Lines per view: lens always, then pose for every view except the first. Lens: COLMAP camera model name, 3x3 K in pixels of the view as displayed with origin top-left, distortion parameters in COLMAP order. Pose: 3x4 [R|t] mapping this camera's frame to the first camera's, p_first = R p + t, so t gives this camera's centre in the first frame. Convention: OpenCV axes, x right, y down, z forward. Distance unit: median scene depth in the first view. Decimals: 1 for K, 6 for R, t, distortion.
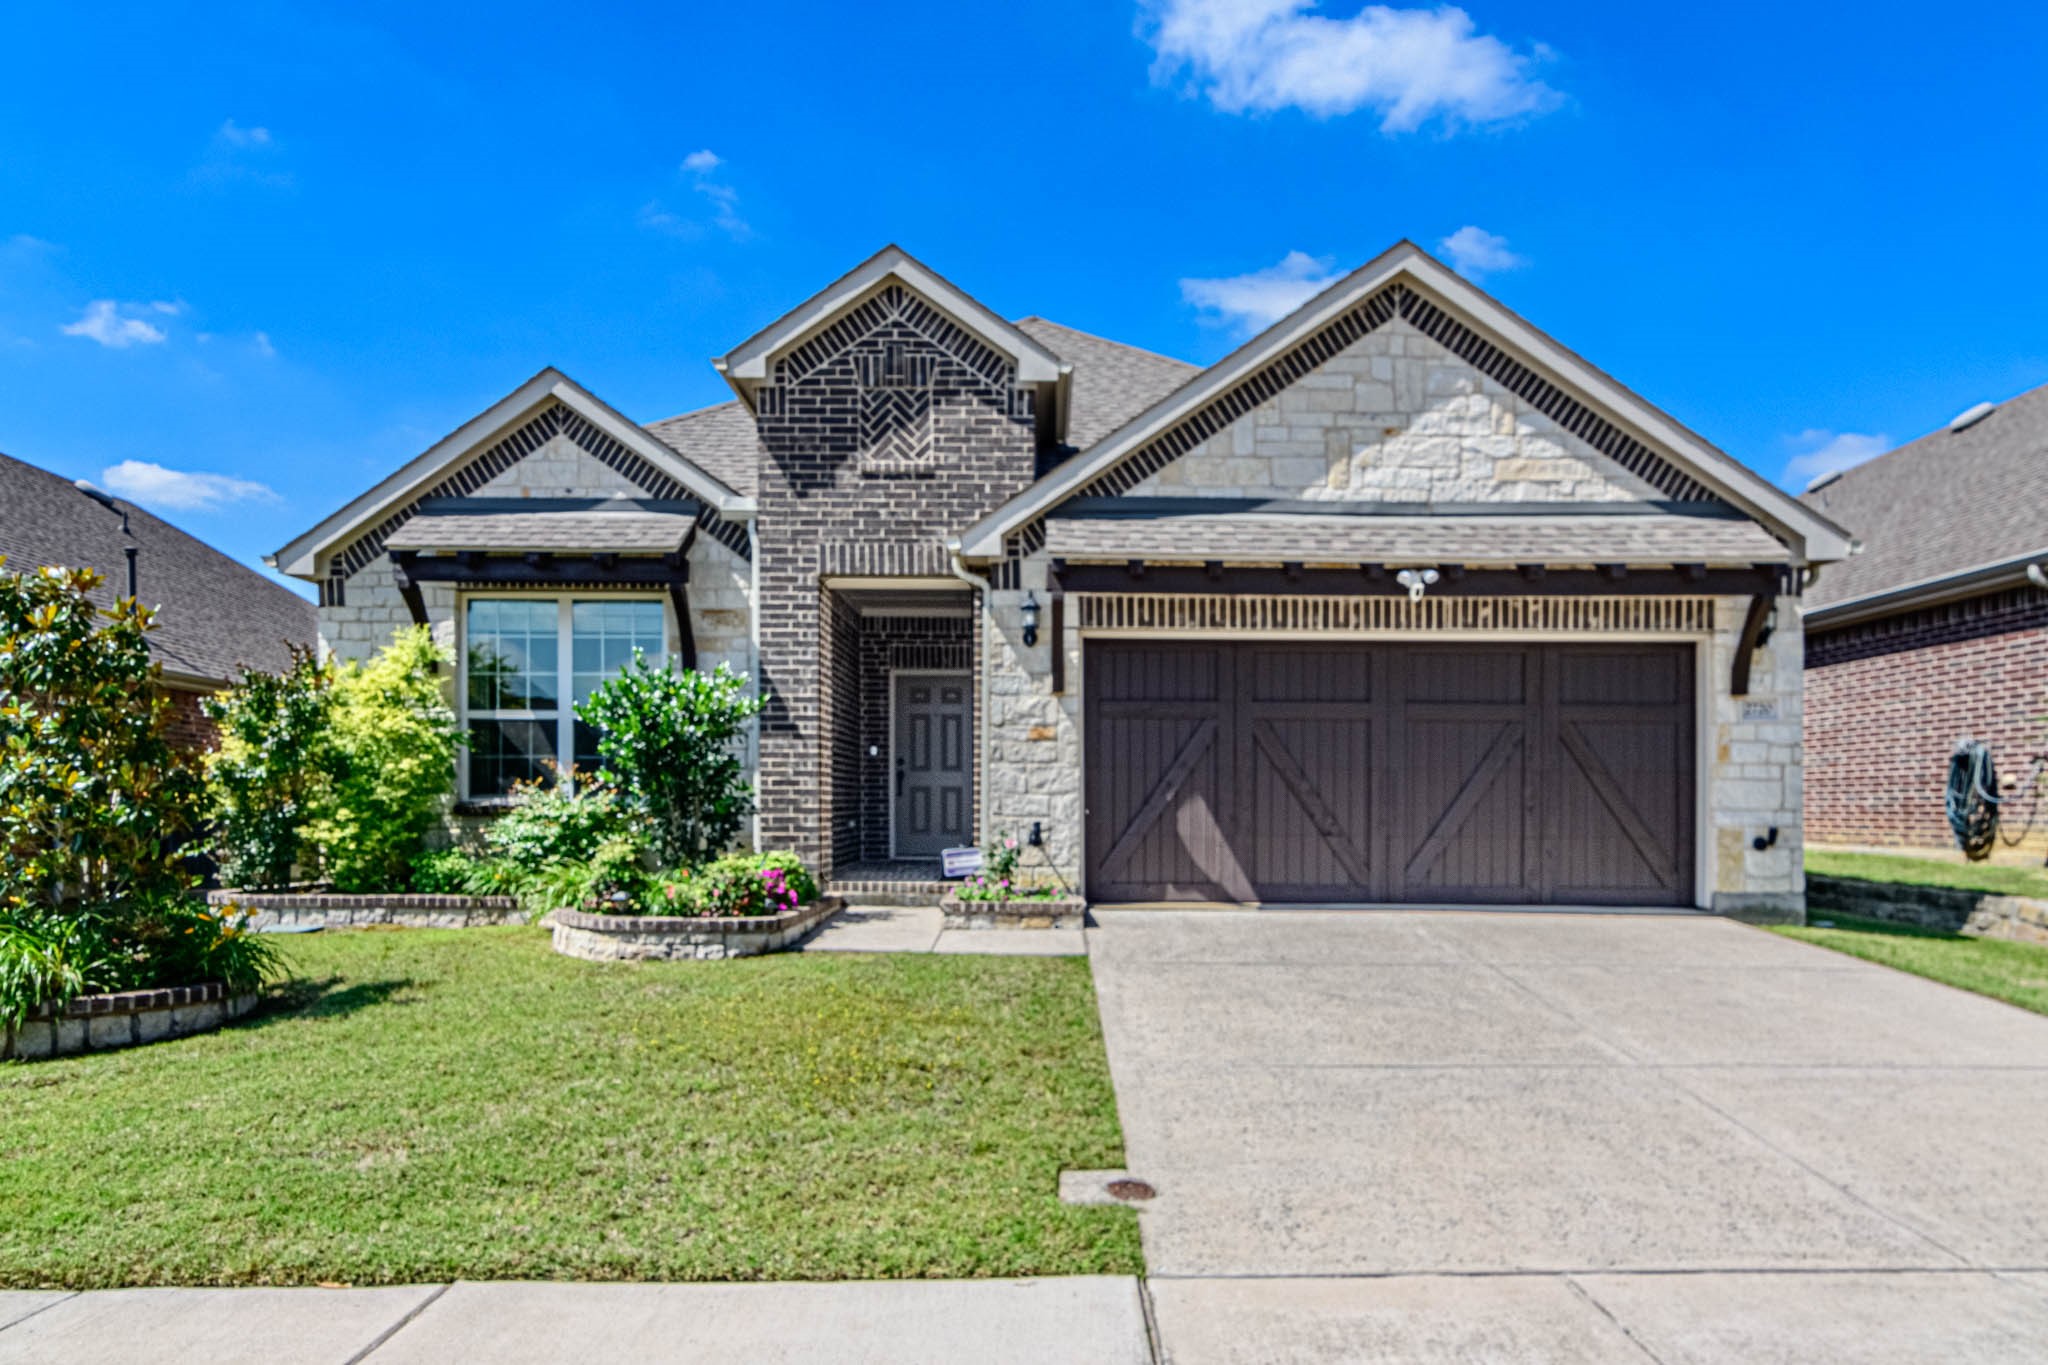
lens RADIAL K [[1014.6, 0, 1012.7], [0, 1014.6, 861.0], [0, 0, 1]] dist [0.001194, 0.000166]
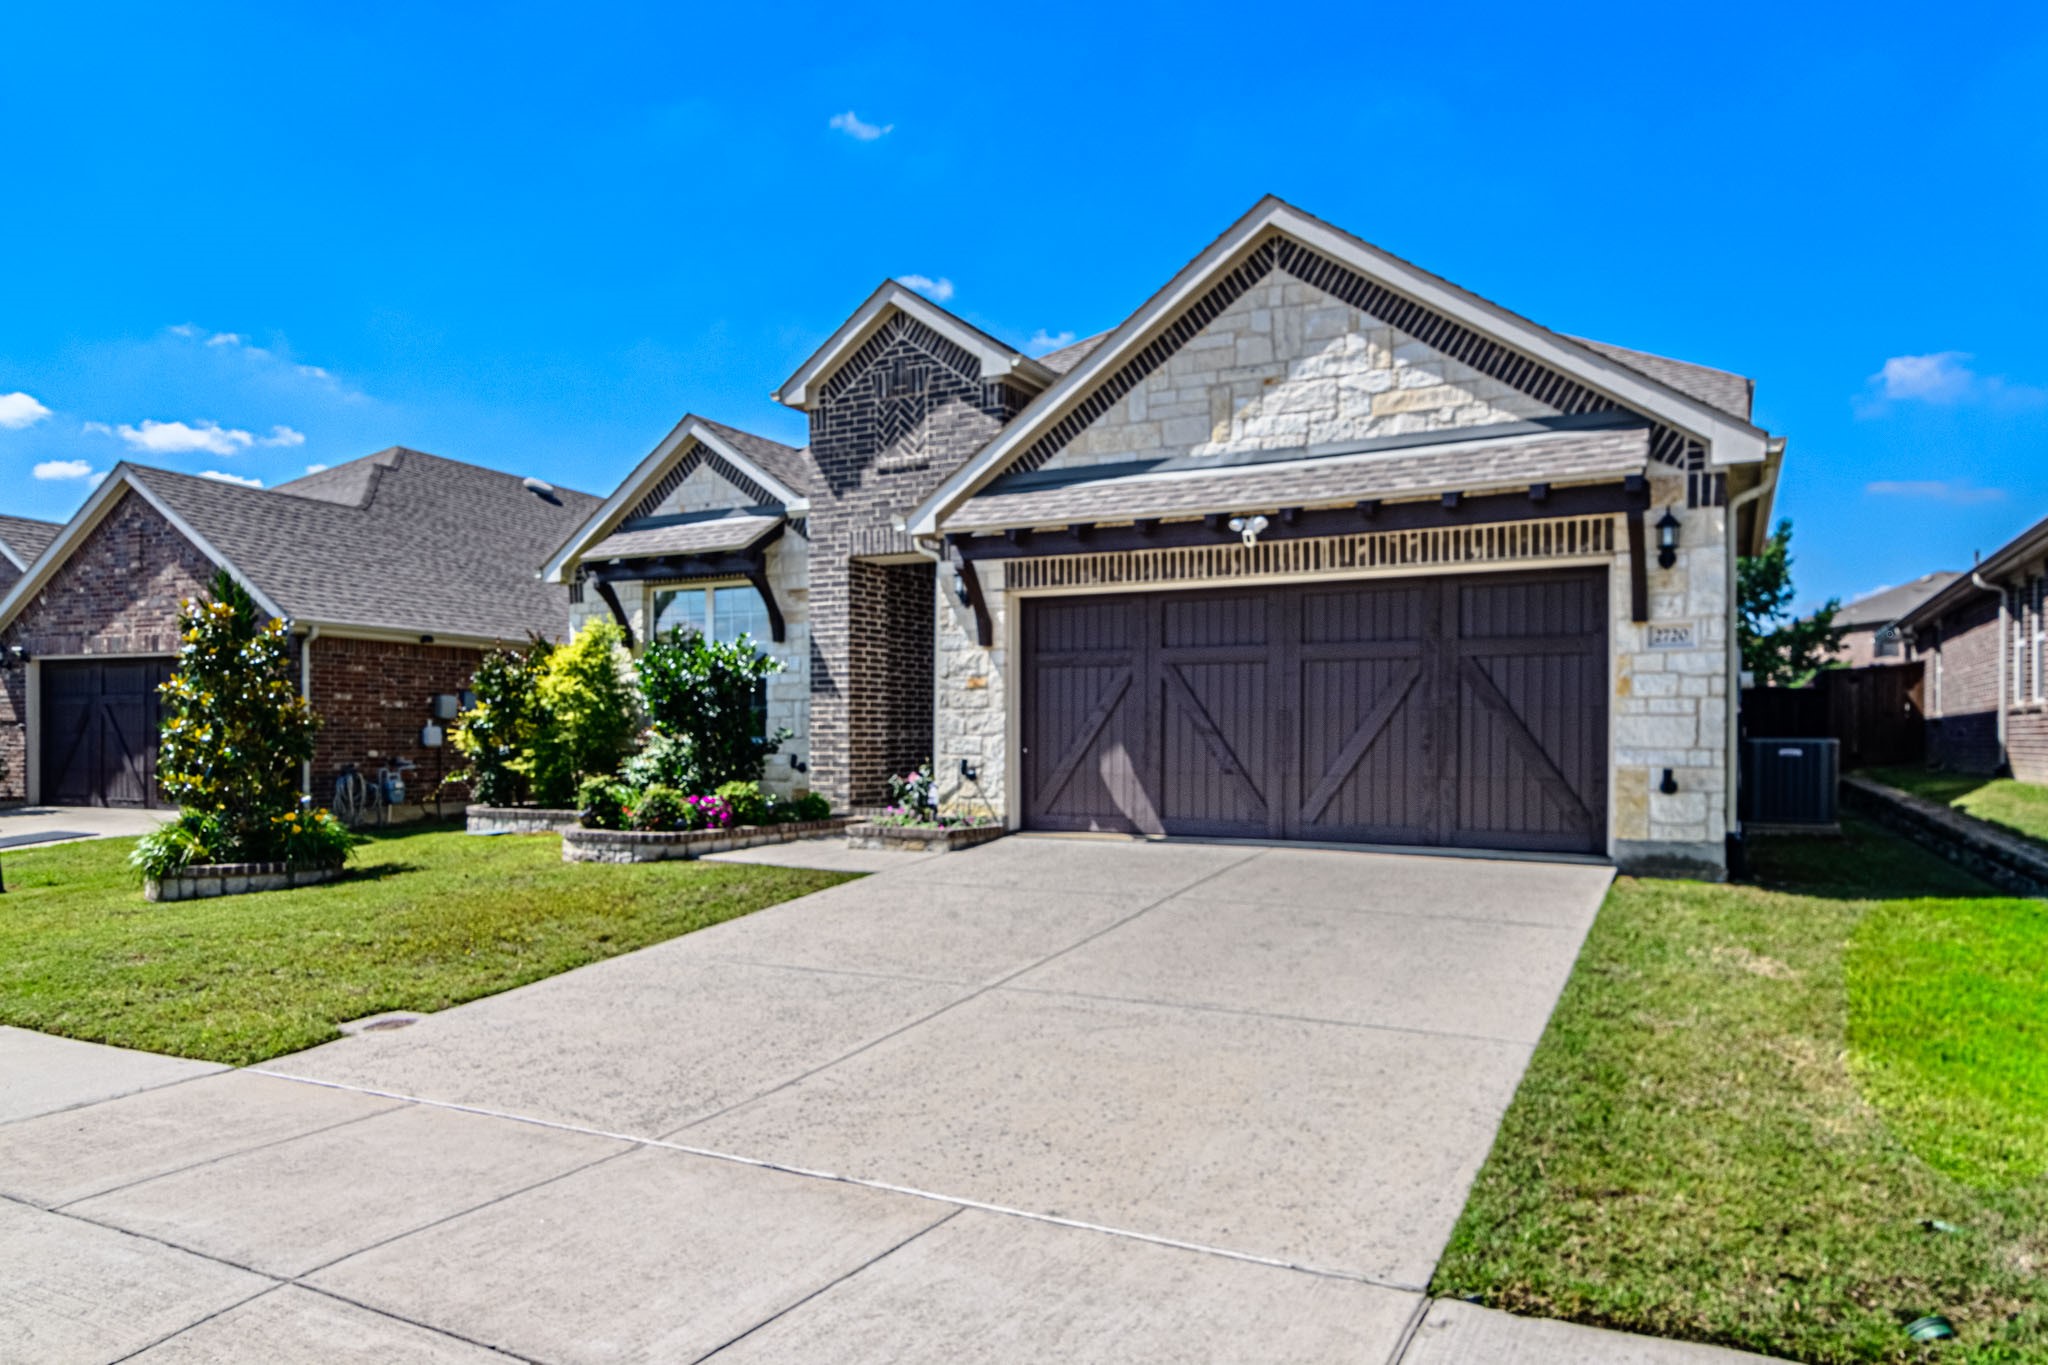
lens RADIAL K [[964.5, 0, 1161.6], [0, 964.5, 792.0], [0, 0, 1]] dist [0.003237, 0.000100]
pose [[0.936267, 0.014824, -0.350977, 0.616127], [-0.015465, 0.999880, 0.000978, -0.006026], [0.350949, 0.004512, 0.936384, 0.047328]]
